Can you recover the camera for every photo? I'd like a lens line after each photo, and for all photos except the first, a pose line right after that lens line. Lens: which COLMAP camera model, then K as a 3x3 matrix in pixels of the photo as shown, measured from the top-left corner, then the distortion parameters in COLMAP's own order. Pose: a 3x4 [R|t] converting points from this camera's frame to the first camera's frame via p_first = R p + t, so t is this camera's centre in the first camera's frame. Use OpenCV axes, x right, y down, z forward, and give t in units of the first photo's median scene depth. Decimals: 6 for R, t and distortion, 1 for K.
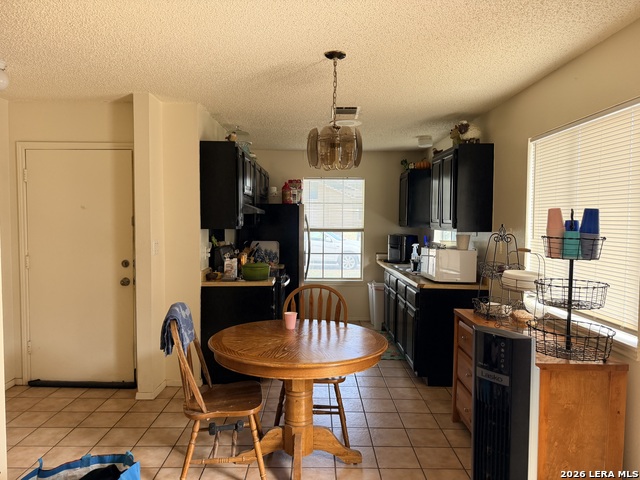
lens RADIAL K [[448.9, 0, 319.5], [0, 448.9, 241.6], [0, 0, 1]] dist [0.034712, -0.015375]
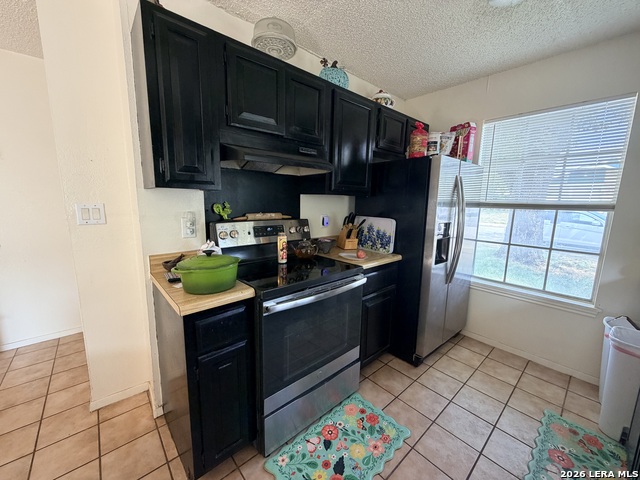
lens RADIAL K [[254.5, 0, 319.4], [0, 254.5, 239.7], [0, 0, 1]] dist [0.003350, -0.000792]
pose [[0.655202, 0.122169, -0.745510, 0.115126], [-0.052286, 0.991804, 0.116578, -0.008230], [0.753643, -0.037402, 0.656219, 0.672041]]
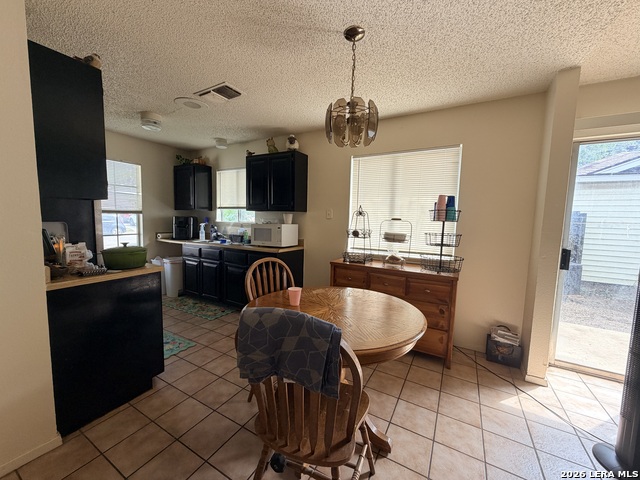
lens RADIAL K [[254.5, 0, 319.2], [0, 254.5, 239.2], [0, 0, 1]] dist [0.003350, -0.000792]
pose [[0.501296, -0.068826, 0.862534, -0.261352], [0.024619, 0.997562, 0.065292, 0.011562], [-0.864925, -0.011495, 0.501769, 0.363302]]
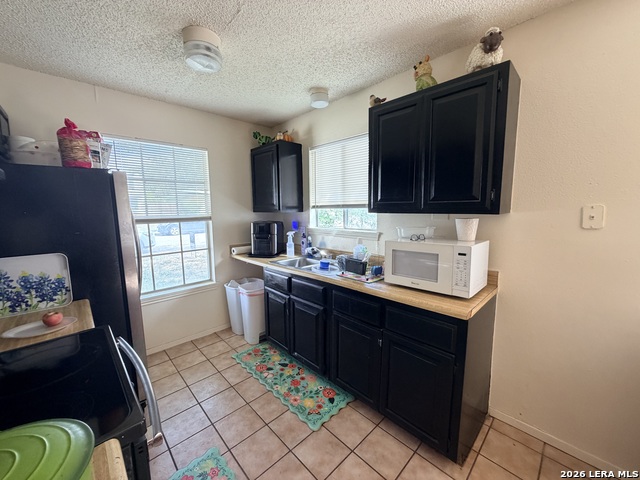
lens RADIAL K [[254.5, 0, 319.1], [0, 254.5, 239.5], [0, 0, 1]] dist [0.003350, -0.000792]
pose [[0.727321, -0.102573, 0.678589, -0.077918], [0.054542, 0.994280, 0.091833, -0.022523], [-0.684127, -0.029781, 0.728755, 0.642272]]
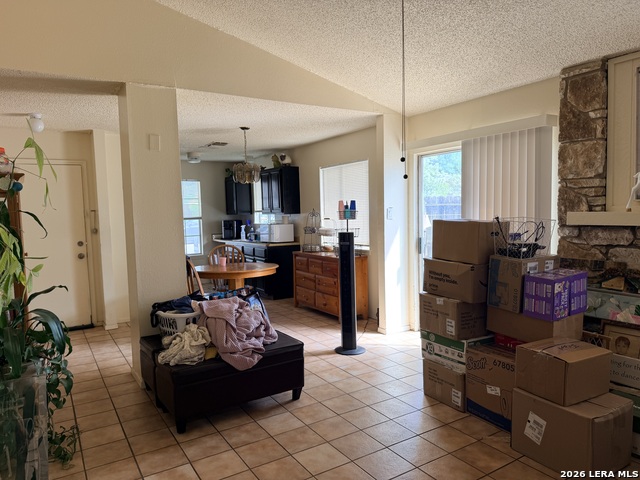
lens RADIAL K [[448.9, 0, 331.6], [0, 448.9, 244.3], [0, 0, 1]] dist [0.034712, -0.015375]
pose [[0.839796, -0.071298, 0.538201, -0.370460], [0.059964, 0.997455, 0.038570, 0.029522], [-0.539581, -0.000118, 0.841934, -0.453944]]
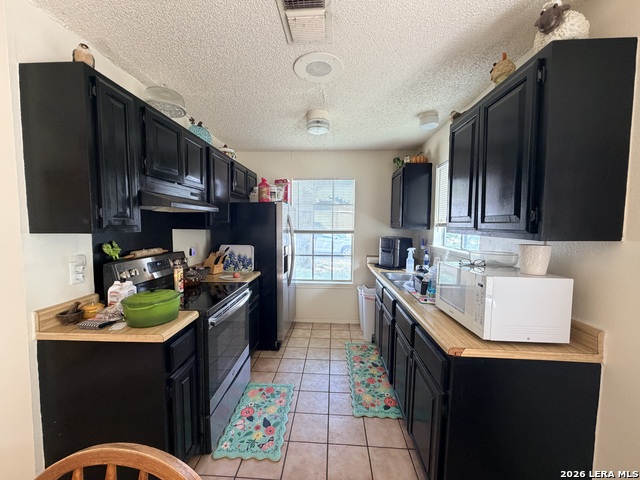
lens RADIAL K [[254.5, 0, 319.4], [0, 254.5, 240.0], [0, 0, 1]] dist [0.003350, -0.000792]
pose [[0.997950, 0.002748, -0.063946, 0.068448], [-0.002052, 0.999938, 0.010957, -0.016727], [0.063972, -0.010803, 0.997893, 0.512133]]
